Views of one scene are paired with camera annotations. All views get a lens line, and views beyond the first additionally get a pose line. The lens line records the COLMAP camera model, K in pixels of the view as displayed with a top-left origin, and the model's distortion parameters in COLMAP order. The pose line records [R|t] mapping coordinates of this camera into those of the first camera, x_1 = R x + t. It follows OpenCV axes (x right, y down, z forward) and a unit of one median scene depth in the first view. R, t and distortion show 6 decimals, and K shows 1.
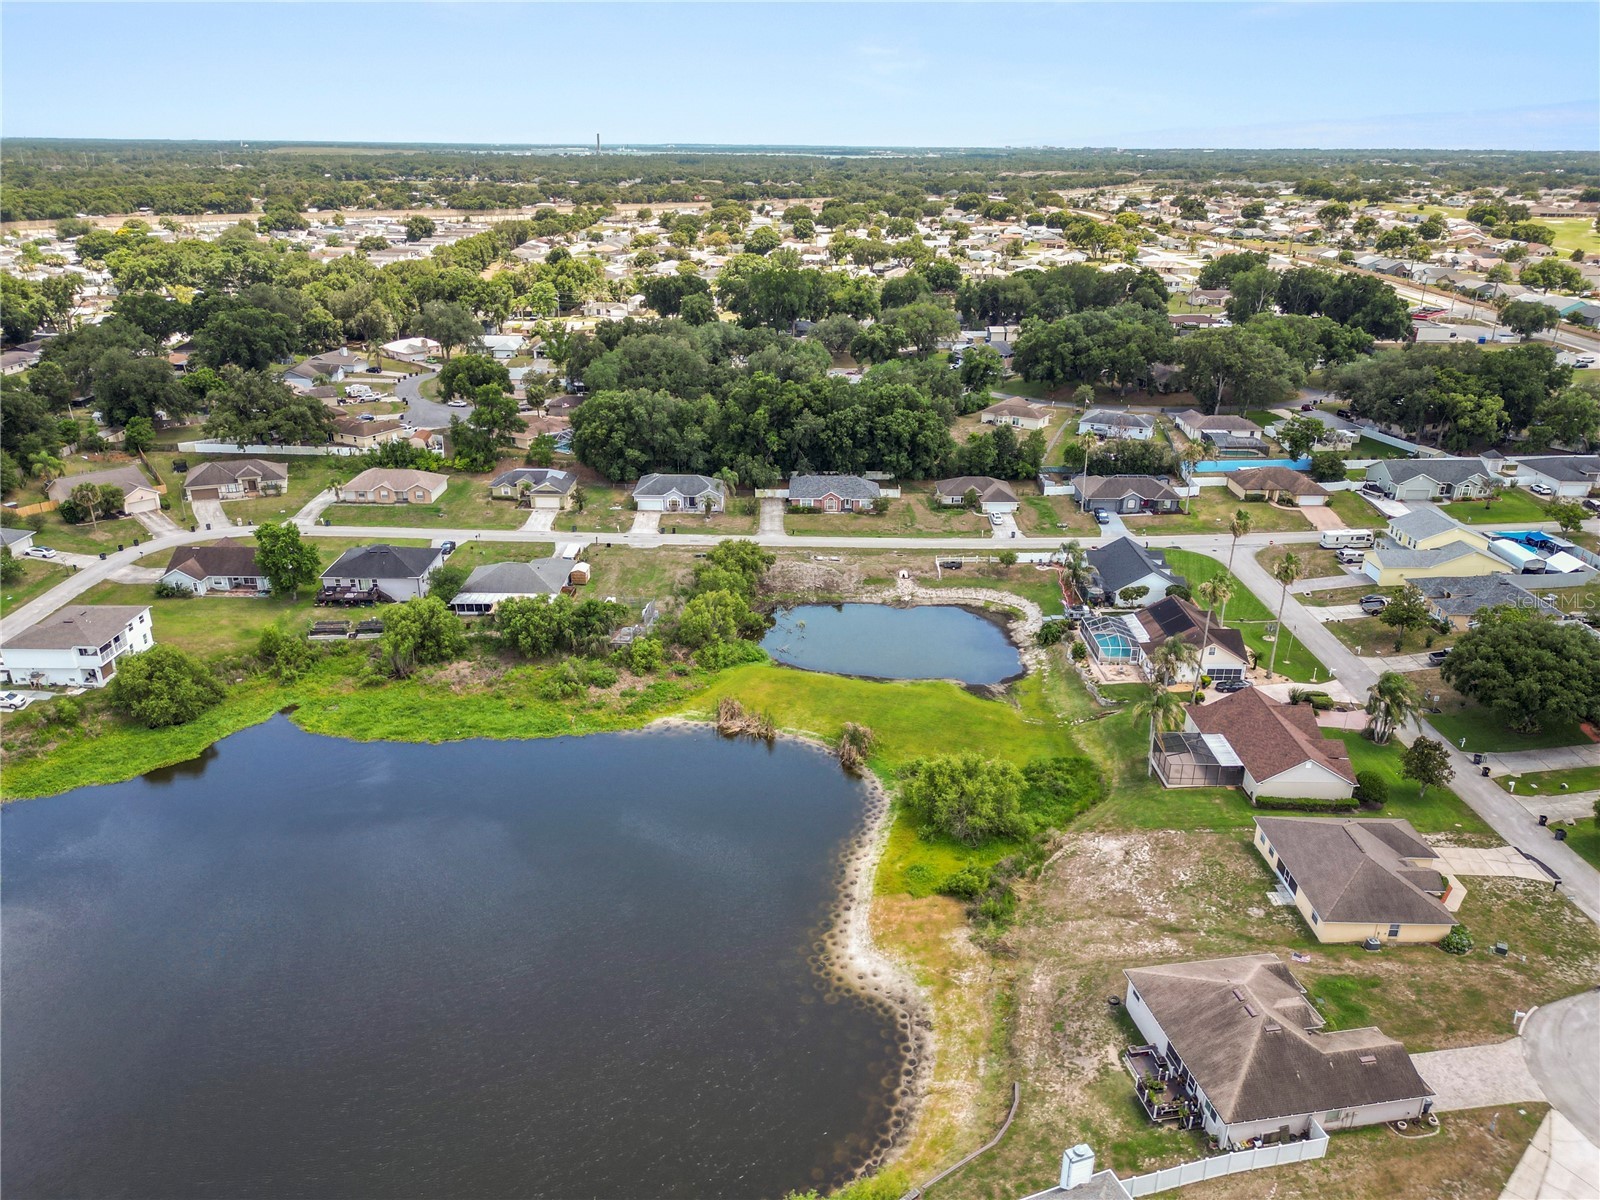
lens RADIAL K [[1123.6, 0, 797.4], [0, 1123.6, 601.6], [0, 0, 1]] dist [0.072052, -0.070255]
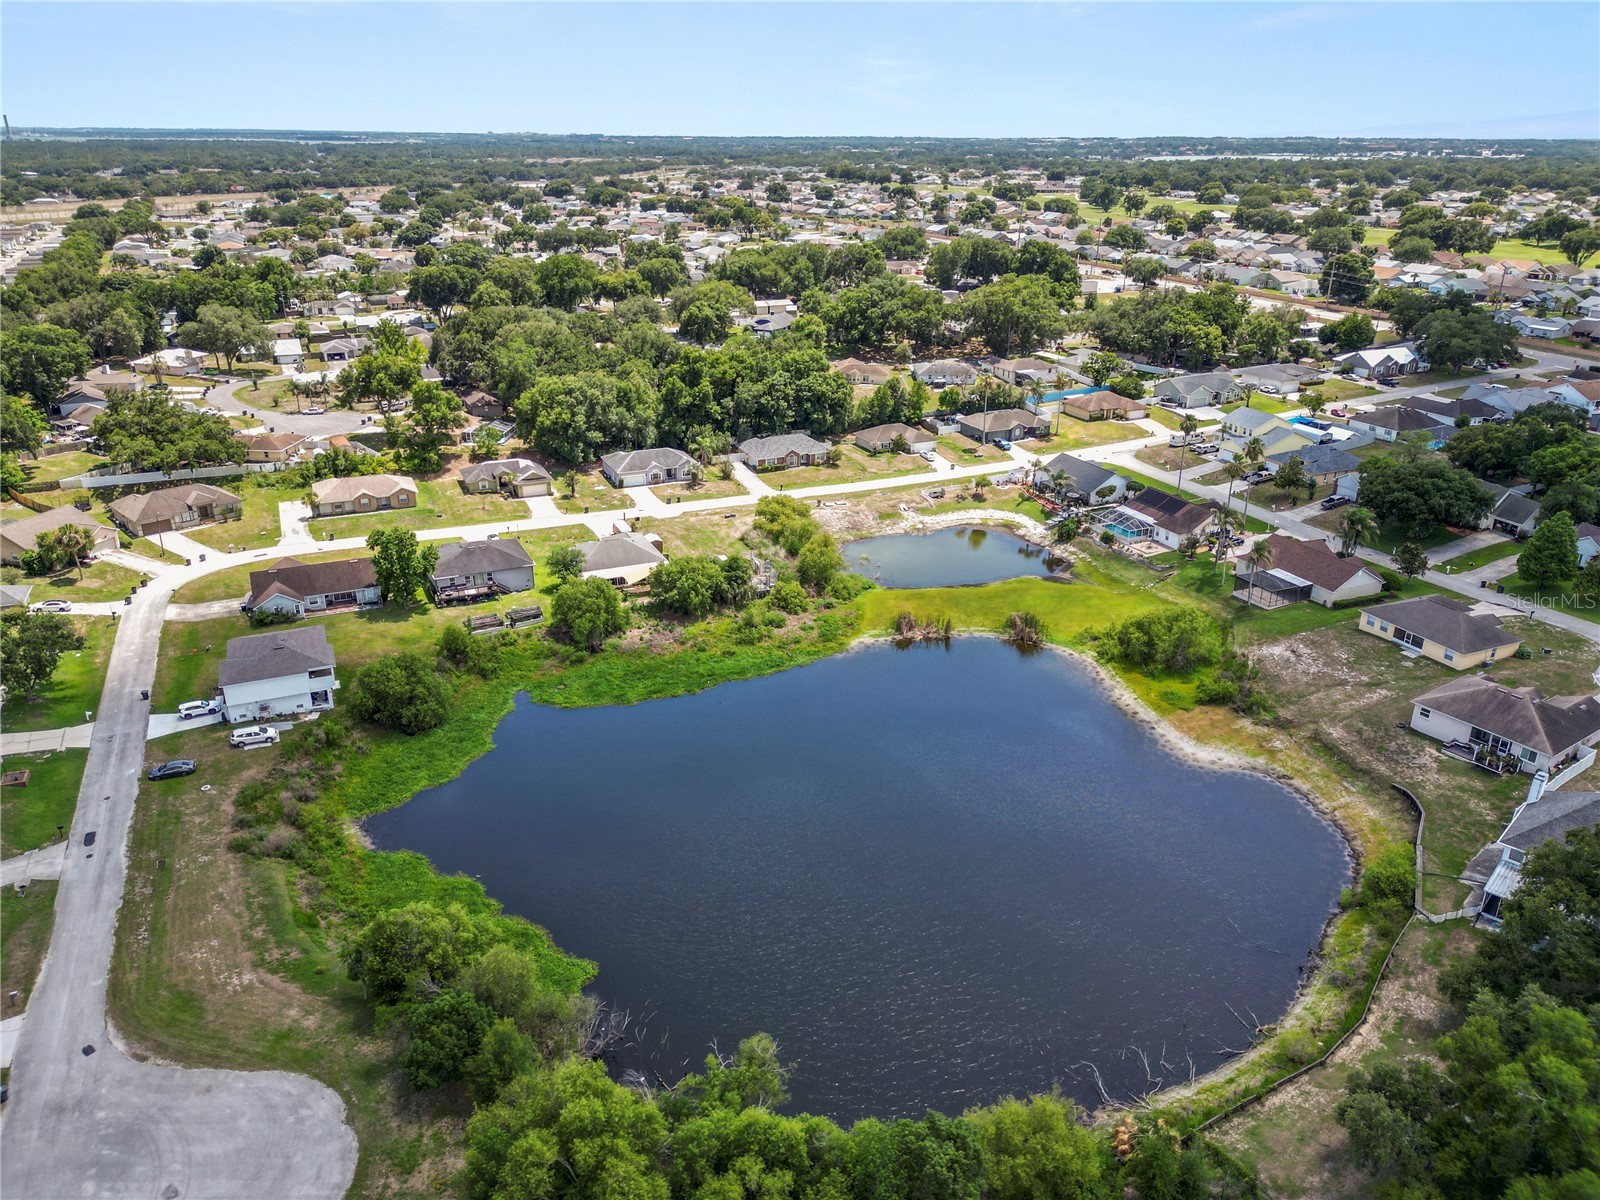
lens RADIAL K [[1123.6, 0, 797.4], [0, 1123.6, 601.6], [0, 0, 1]] dist [0.072052, -0.070255]
pose [[0.910930, -0.160843, 0.379917, -0.388012], [0.156771, 0.986747, 0.041863, 0.005021], [-0.381615, 0.021425, 0.924073, -0.023521]]
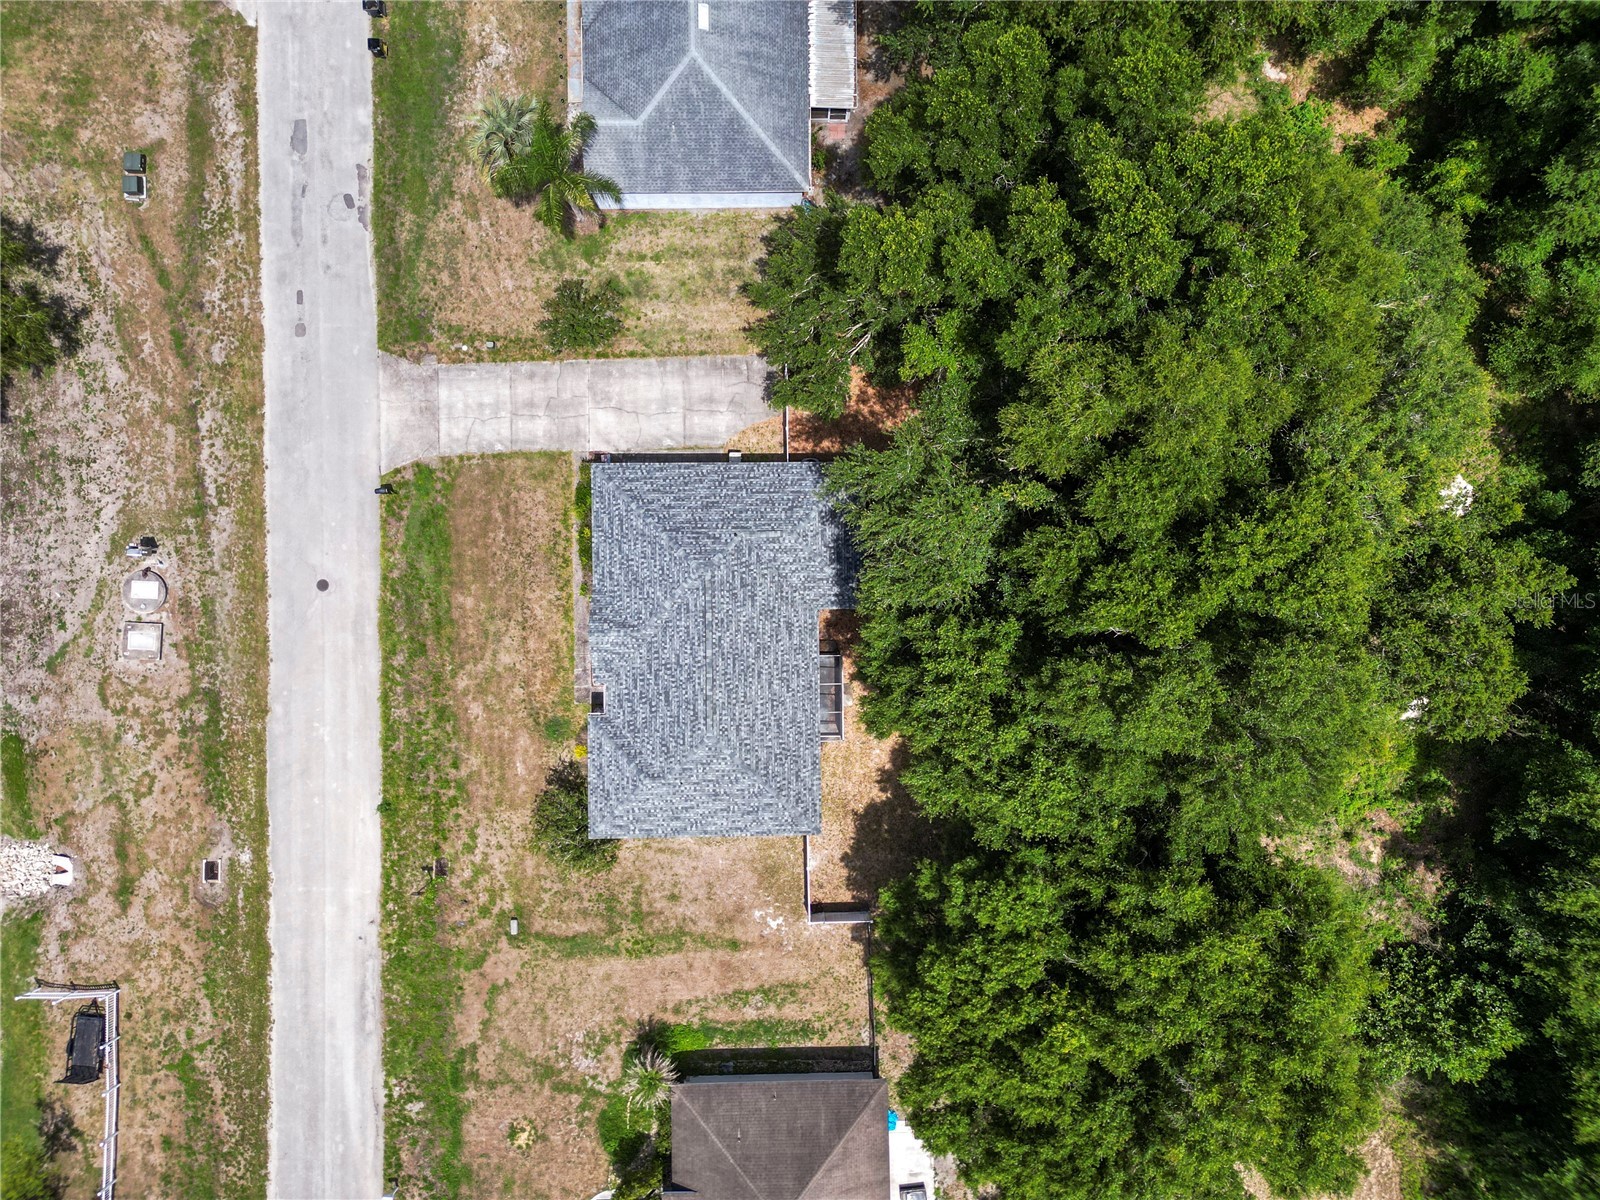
lens RADIAL K [[1123.6, 0, 797.4], [0, 1123.6, 601.6], [0, 0, 1]] dist [0.072052, -0.070255]
pose [[0.017445, 0.999770, -0.012484, 0.025527], [-0.384453, 0.018233, 0.922964, -0.319799], [0.922980, -0.011301, 0.384683, 0.895118]]
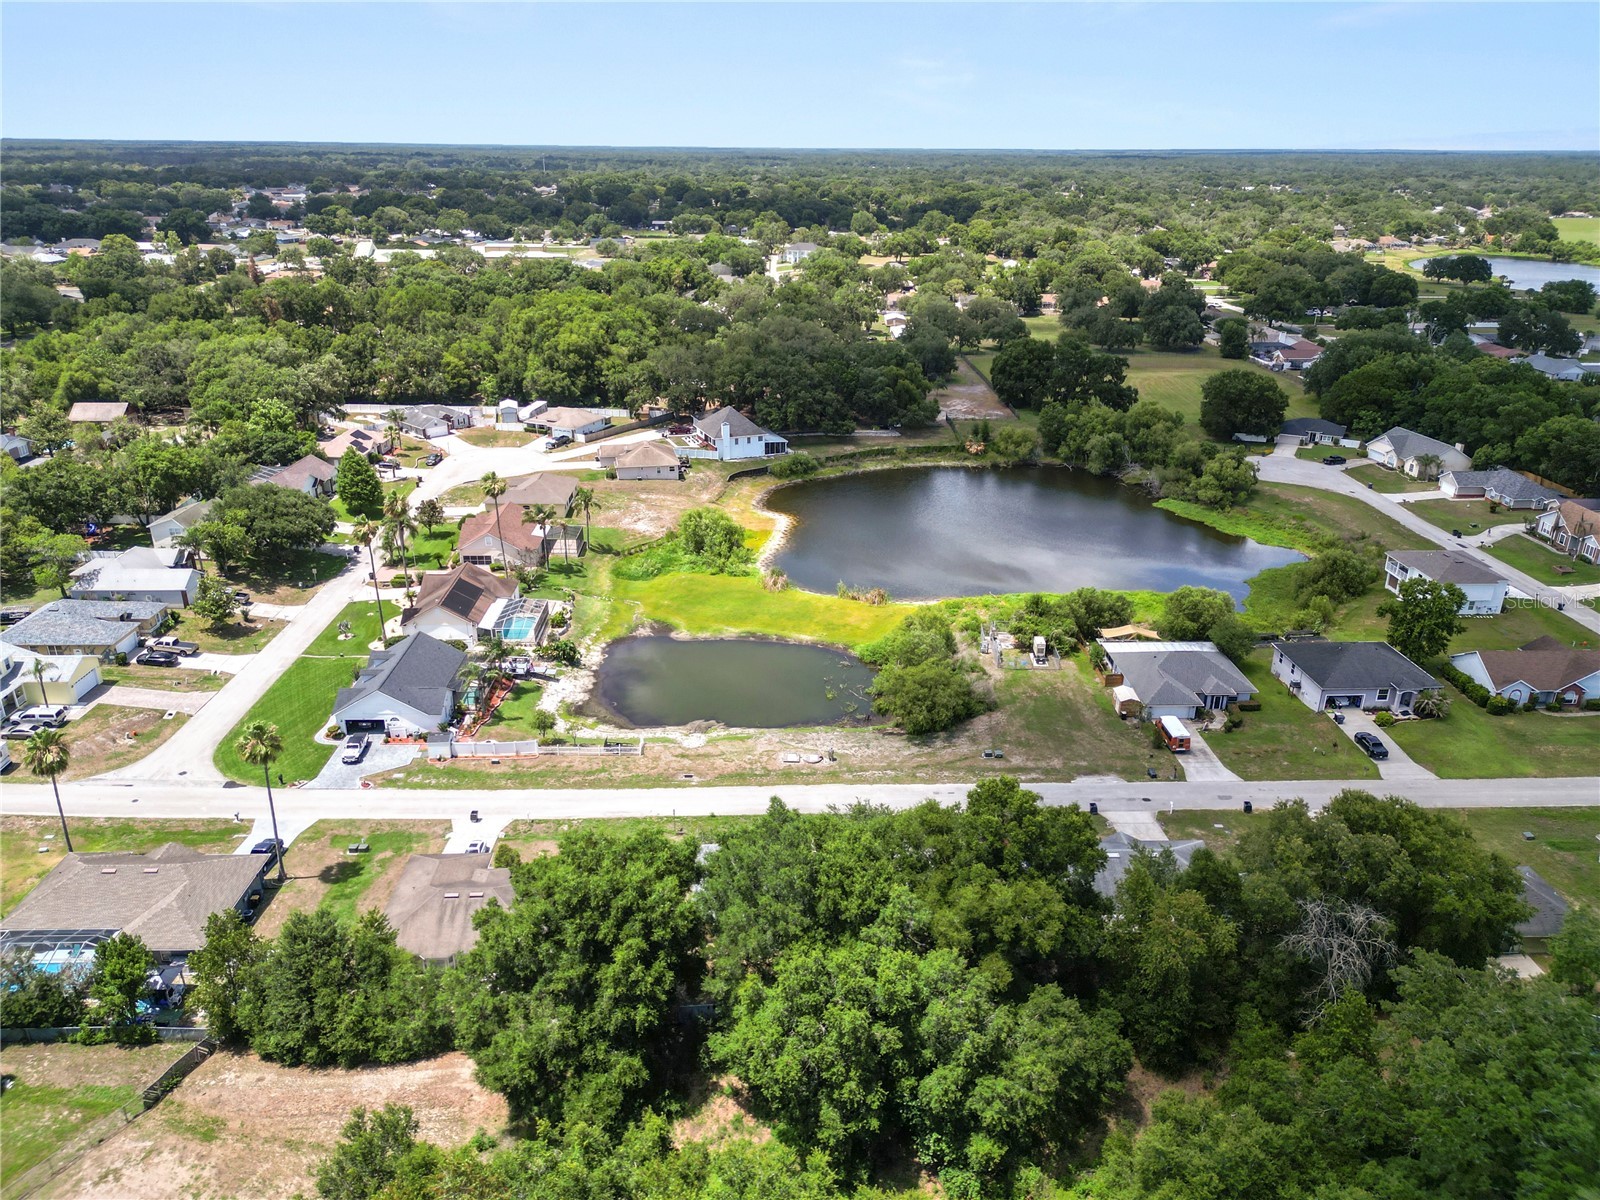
lens RADIAL K [[1123.6, 0, 797.4], [0, 1123.6, 601.6], [0, 0, 1]] dist [0.072052, -0.070255]
pose [[-0.998969, -0.001183, -0.045380, 0.054449], [-0.032376, 0.719292, 0.693953, -0.483840], [0.031821, 0.694707, -0.718588, 1.211214]]
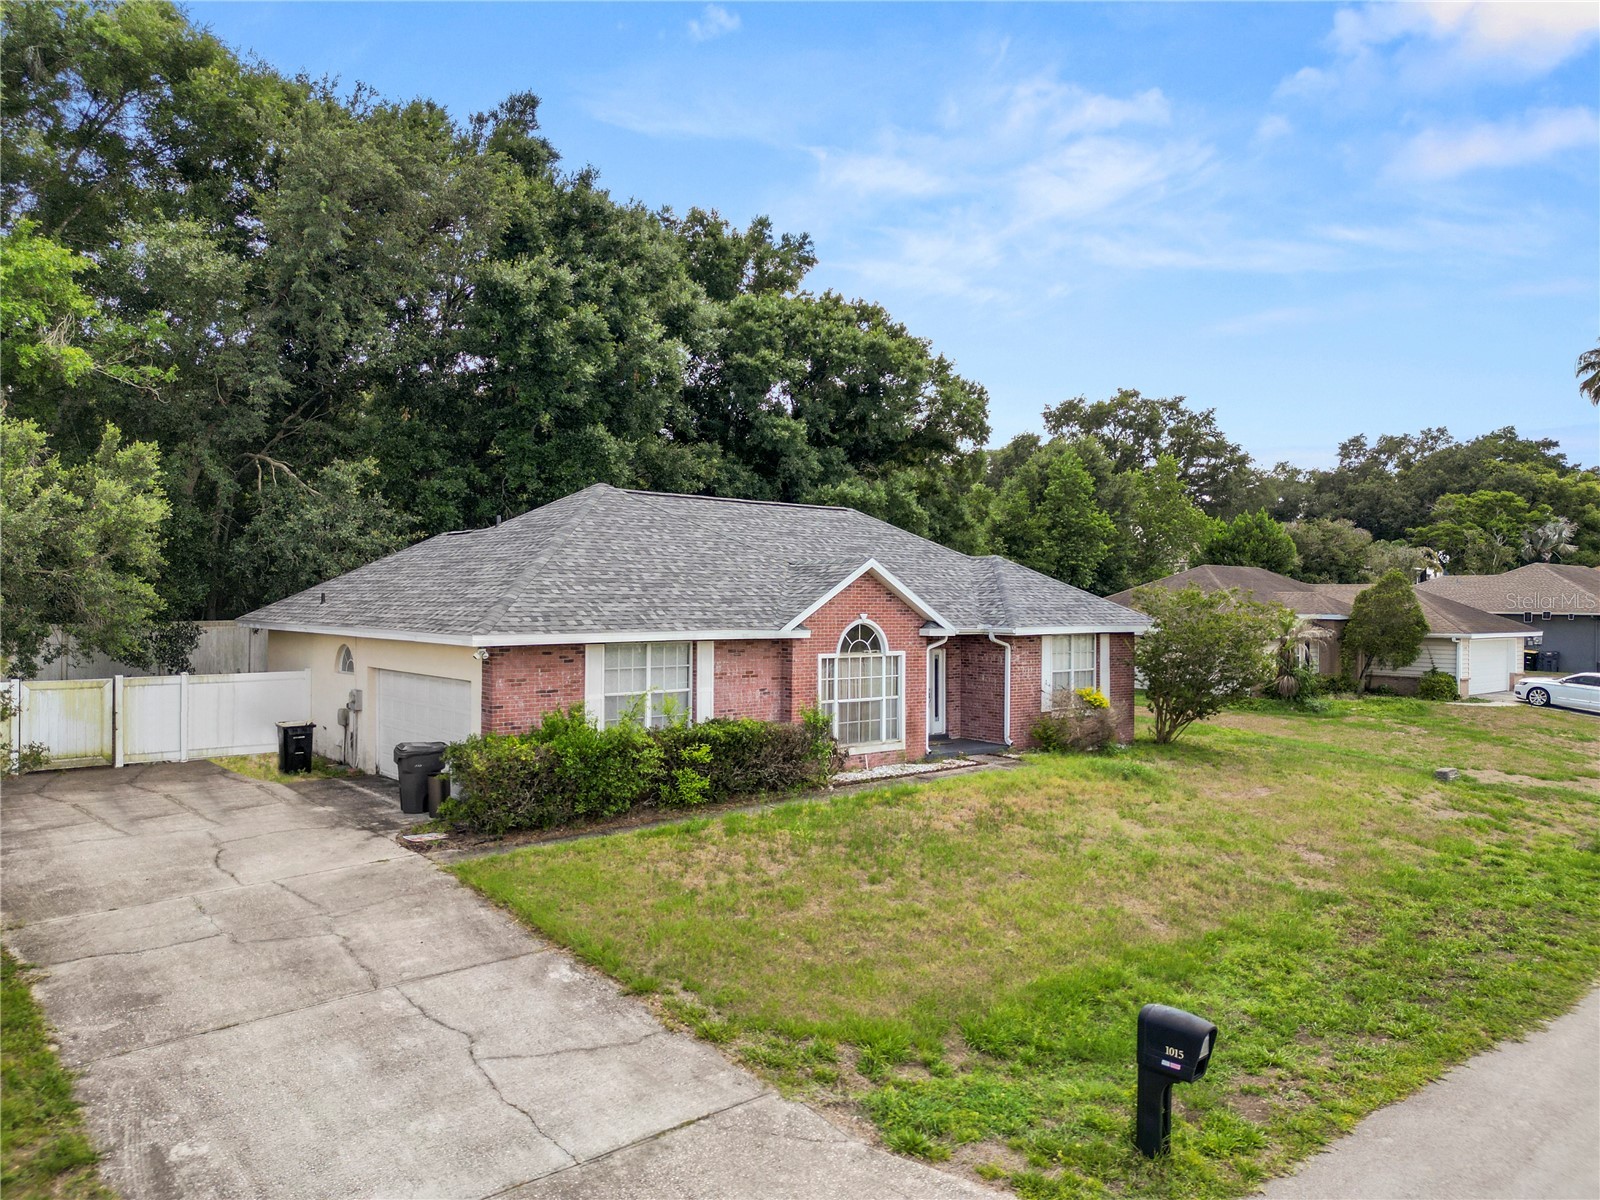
lens RADIAL K [[1123.6, 0, 797.4], [0, 1123.6, 601.6], [0, 0, 1]] dist [0.072052, -0.070255]
pose [[0.760595, -0.003219, 0.649218, -0.037871], [0.243860, 0.928180, -0.281094, -0.063879], [-0.601687, 0.372117, 0.706754, 0.881775]]
